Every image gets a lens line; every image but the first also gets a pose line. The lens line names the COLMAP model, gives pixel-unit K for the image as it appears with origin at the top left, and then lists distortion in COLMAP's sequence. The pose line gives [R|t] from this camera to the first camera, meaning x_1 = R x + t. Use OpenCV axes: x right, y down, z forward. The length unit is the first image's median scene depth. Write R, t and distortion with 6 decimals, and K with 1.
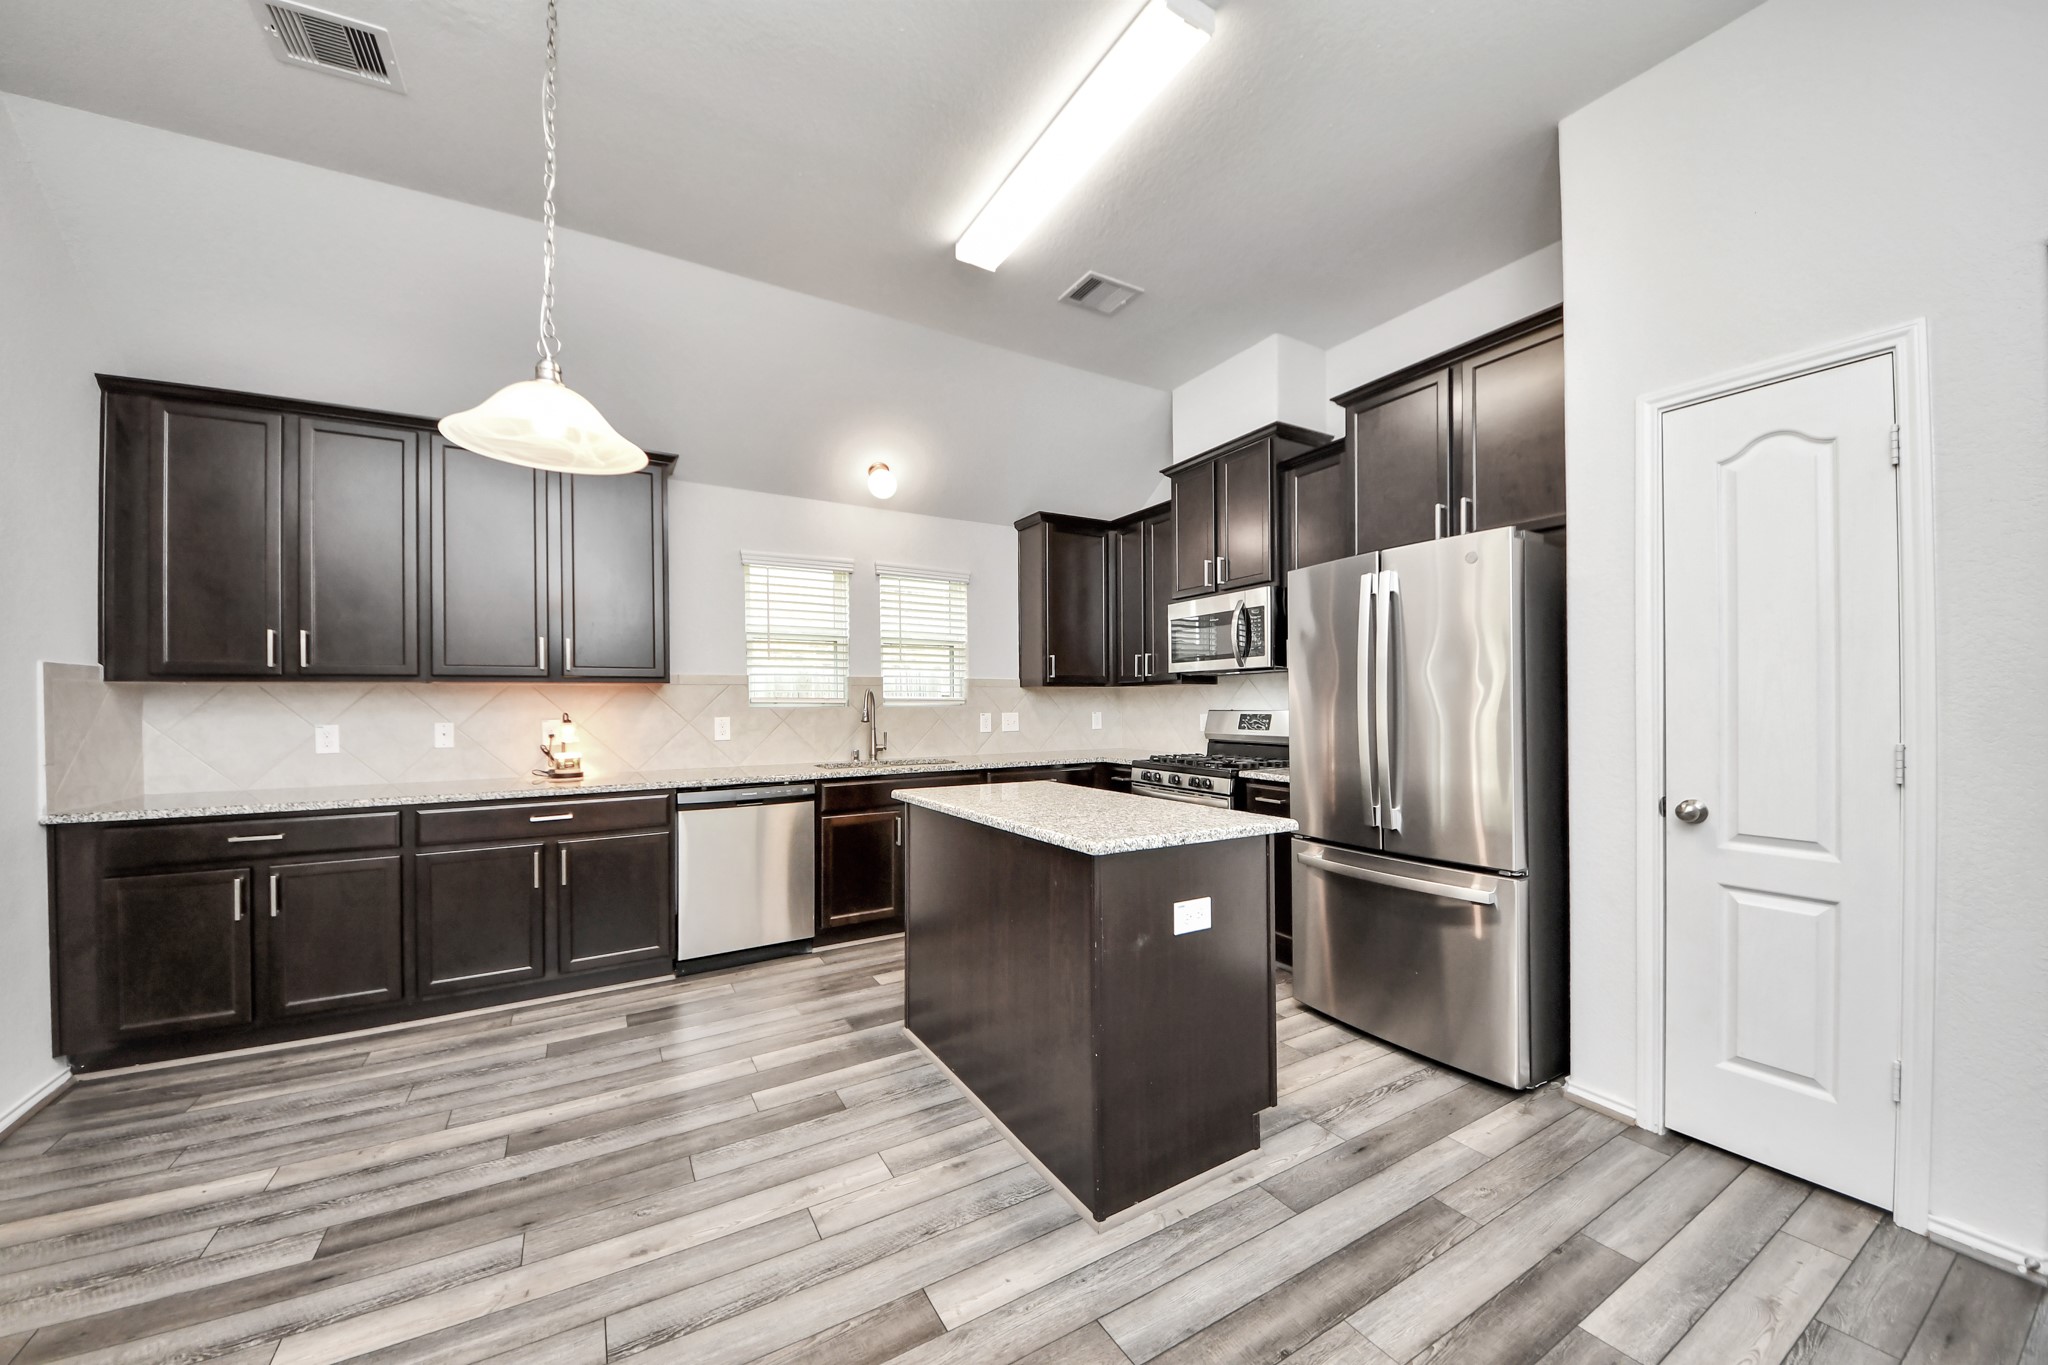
lens RADIAL K [[728.1, 0, 1070.9], [0, 728.1, 690.8], [0, 0, 1]] dist [0.008757, -0.009036]
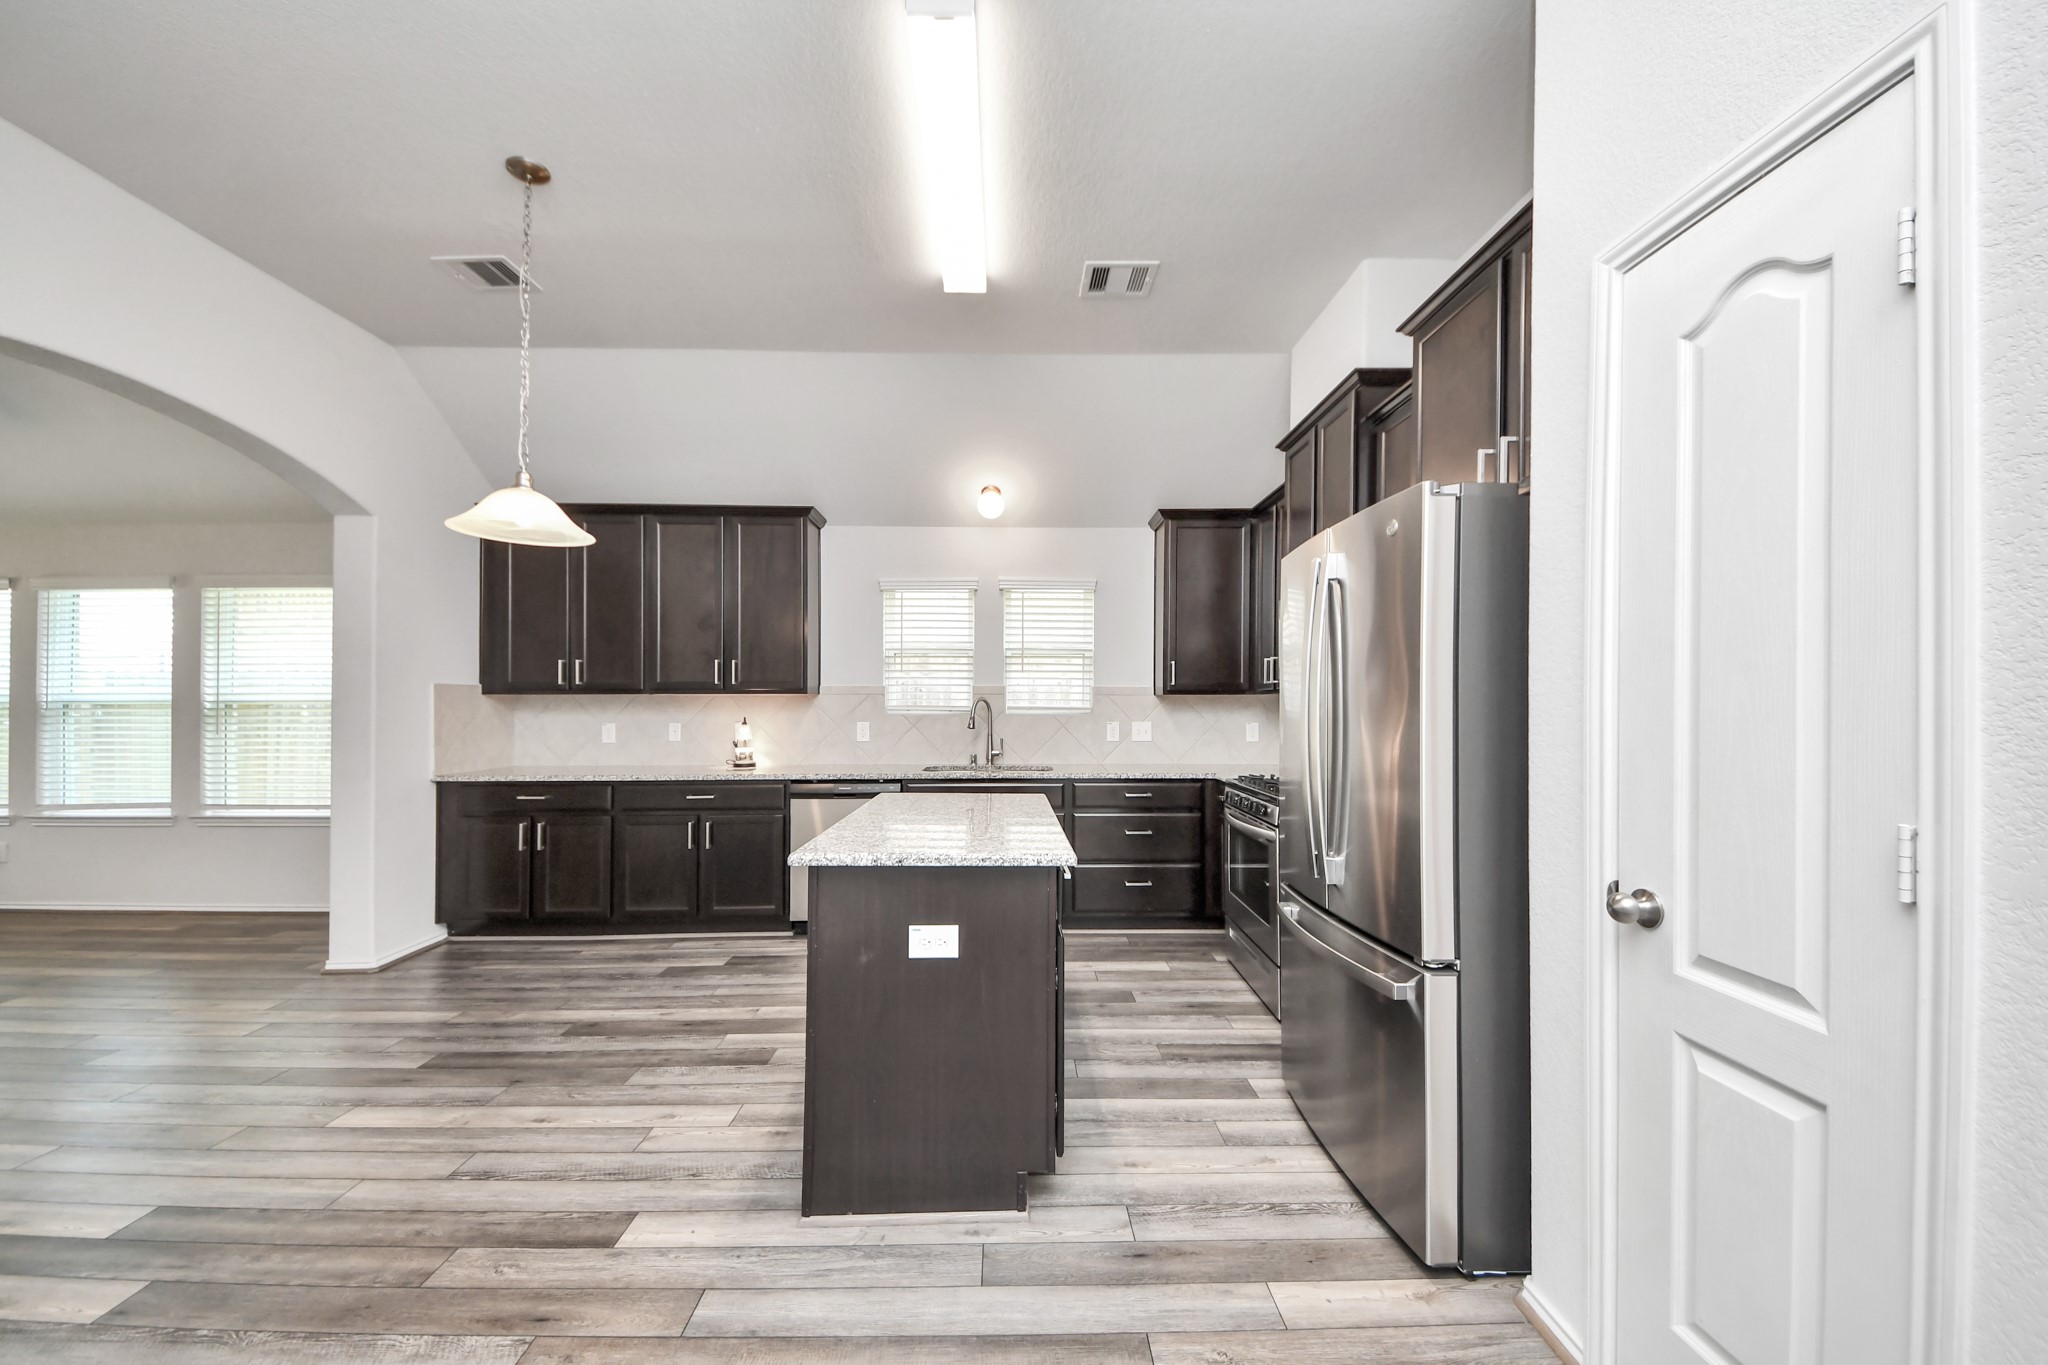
lens RADIAL K [[740.7, 0, 1012.8], [0, 740.7, 690.6], [0, 0, 1]] dist [0.001004, -0.000523]
pose [[0.870348, -0.004009, -0.492421, 0.566025], [0.001892, 0.999987, -0.004796, -0.014438], [0.492434, 0.003243, 0.870344, 0.150109]]
